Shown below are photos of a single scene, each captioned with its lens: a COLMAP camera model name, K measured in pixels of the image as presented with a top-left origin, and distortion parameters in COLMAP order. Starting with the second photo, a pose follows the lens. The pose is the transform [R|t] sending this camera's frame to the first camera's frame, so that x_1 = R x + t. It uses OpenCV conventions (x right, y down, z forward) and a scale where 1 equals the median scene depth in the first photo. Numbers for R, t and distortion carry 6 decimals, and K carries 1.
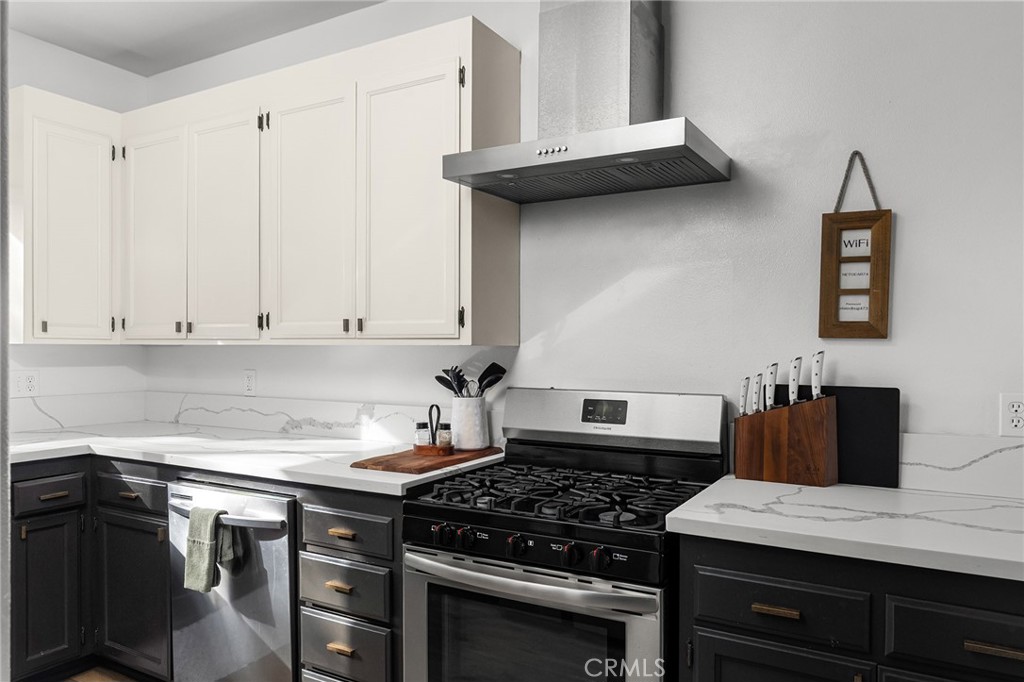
lens RADIAL K [[702.7, 0, 512.2], [0, 702.7, 343.9], [0, 0, 1]] dist [0.003983, -0.003559]
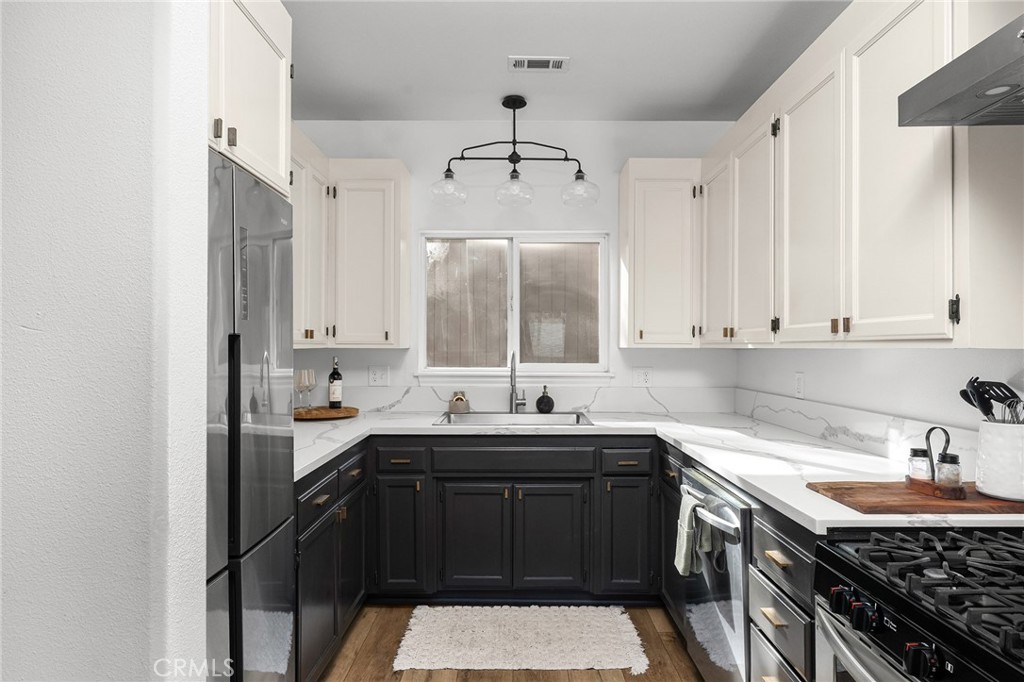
lens RADIAL K [[582.8, 0, 512.3], [0, 582.8, 341.6], [0, 0, 1]] dist [-0.002343, -0.000734]
pose [[0.498937, -0.010821, -0.866571, 0.202370], [0.002579, 0.999936, -0.011001, 0.000020], [0.866634, 0.003254, 0.498933, 0.291718]]
